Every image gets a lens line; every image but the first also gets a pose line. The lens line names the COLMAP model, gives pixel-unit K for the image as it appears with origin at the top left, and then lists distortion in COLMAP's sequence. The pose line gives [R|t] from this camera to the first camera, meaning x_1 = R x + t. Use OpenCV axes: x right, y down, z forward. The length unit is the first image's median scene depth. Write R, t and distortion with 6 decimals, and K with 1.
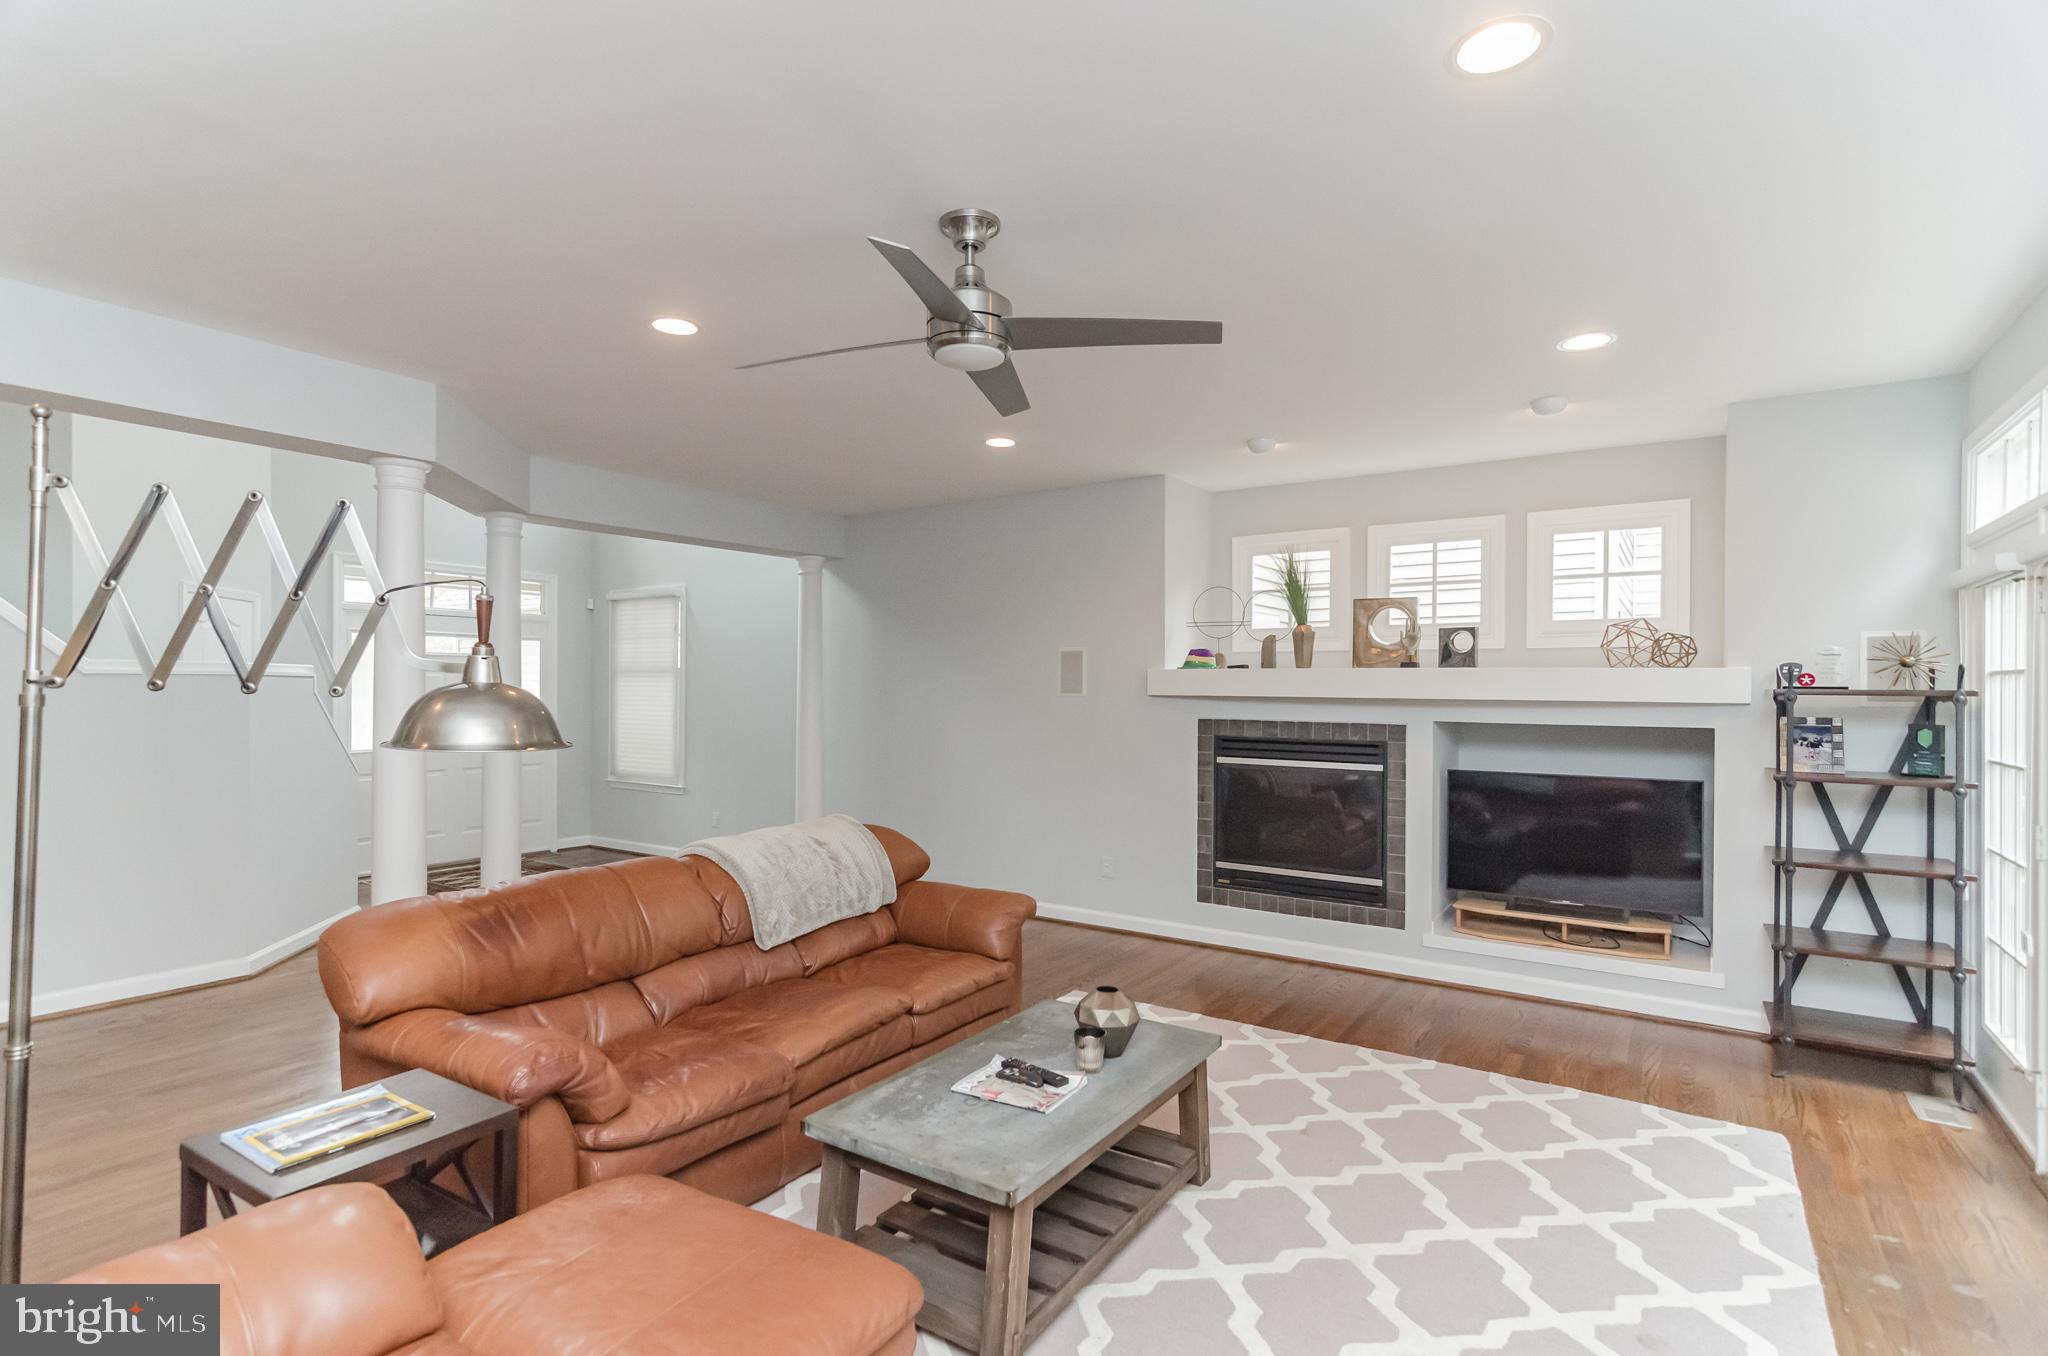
lens RADIAL K [[976.4, 0, 1022.6], [0, 976.4, 687.4], [0, 0, 1]] dist [0.000230, 0.000406]
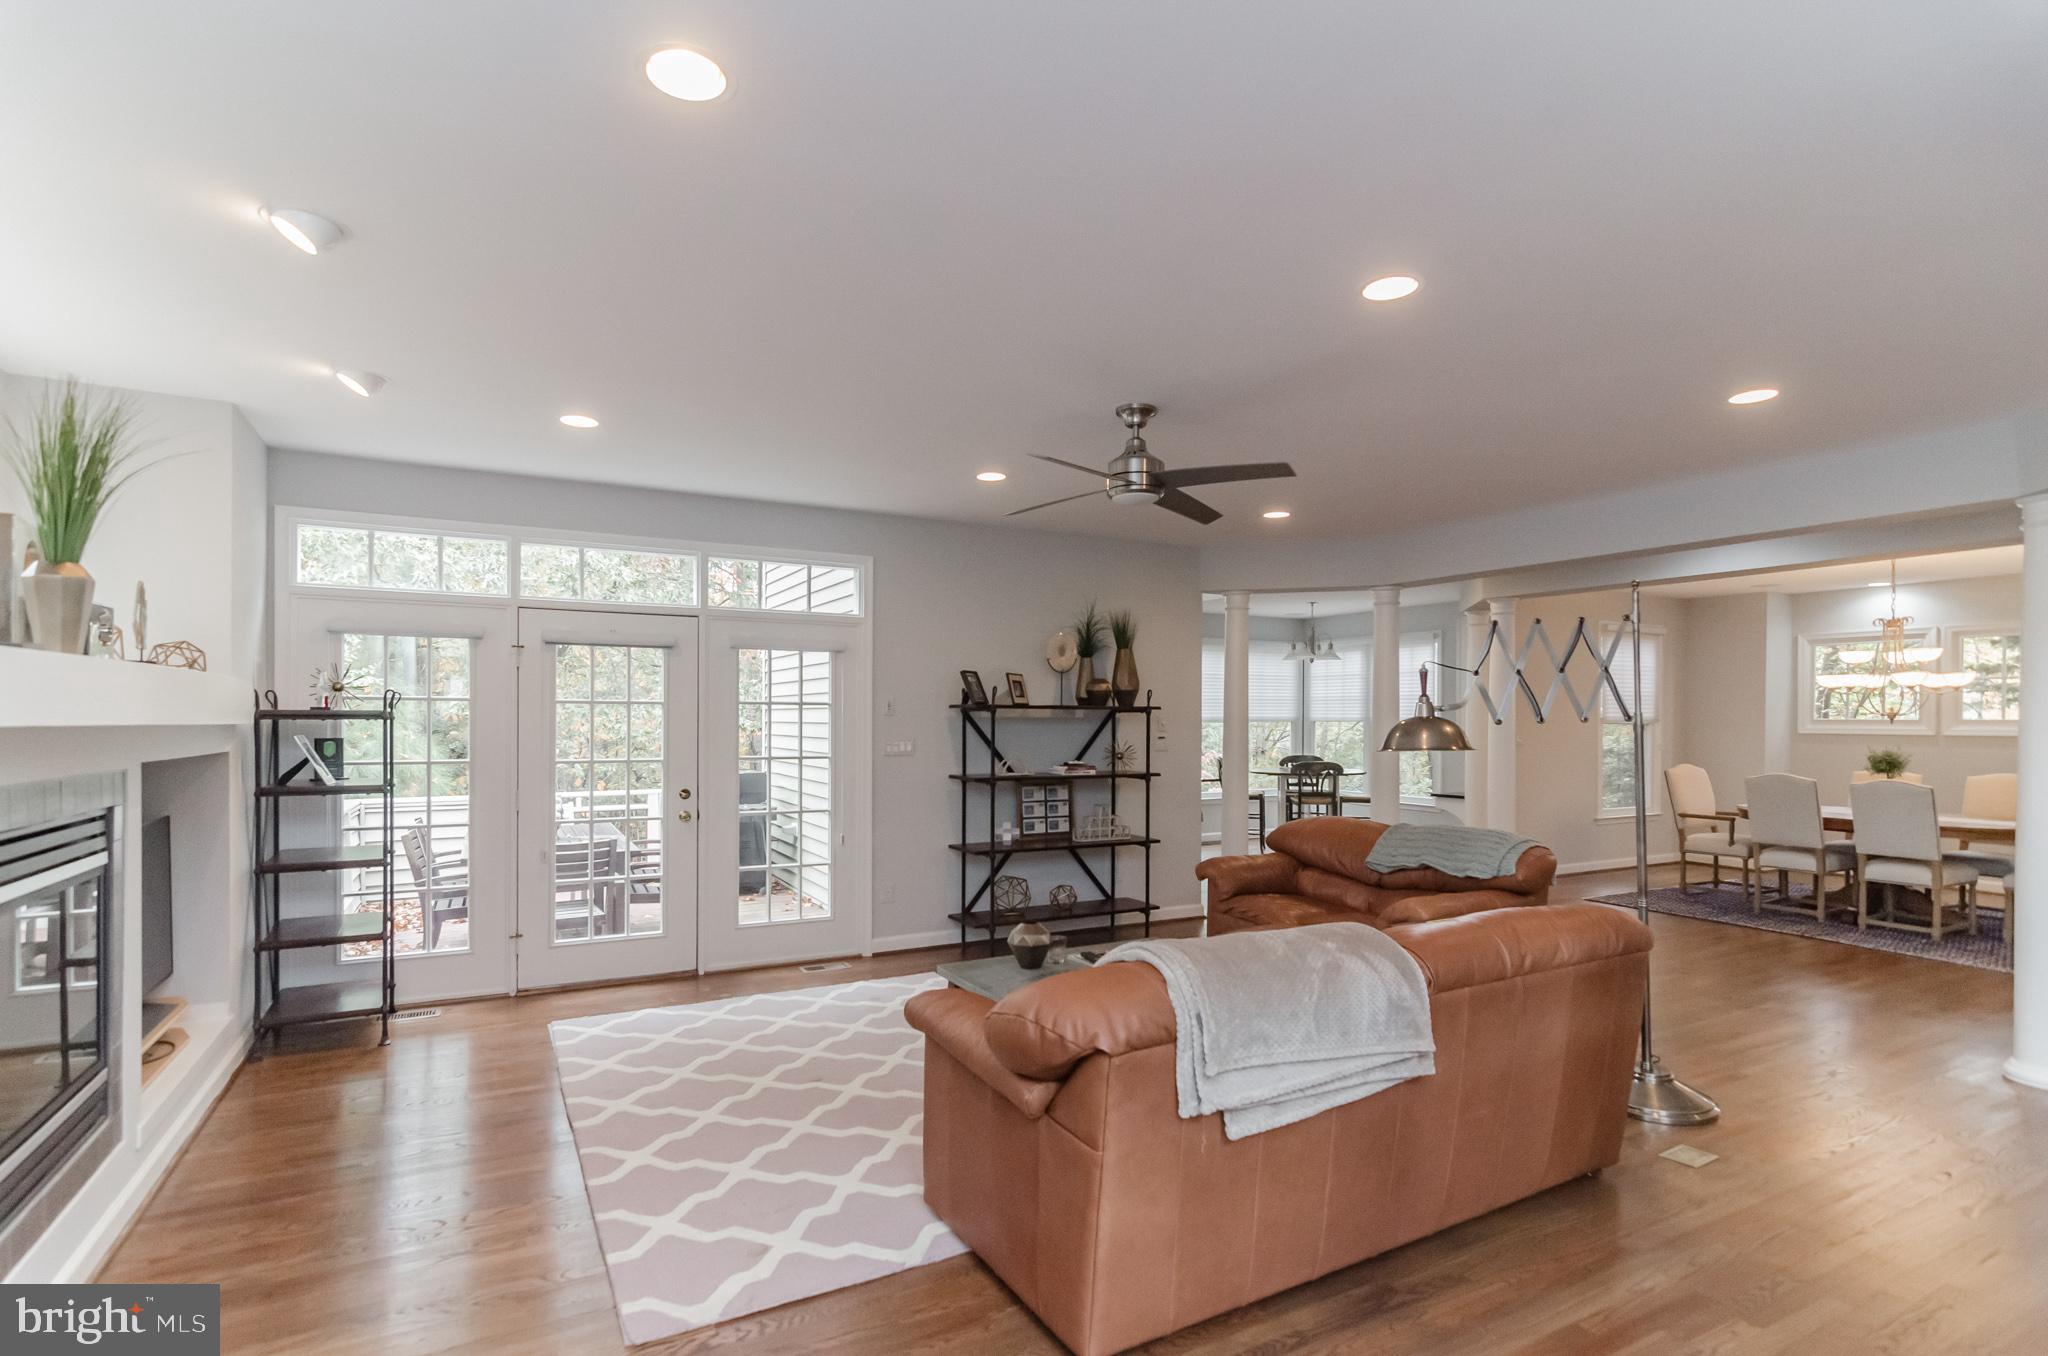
lens RADIAL K [[1014.3, 0, 1015.9], [0, 1014.3, 726.5], [0, 0, 1]] dist [-0.002359, -0.000258]
pose [[-0.892851, -0.004136, 0.450333, -0.452103], [-0.004052, 0.999991, 0.001149, 0.032954], [-0.450333, -0.000799, -0.892860, 1.947665]]
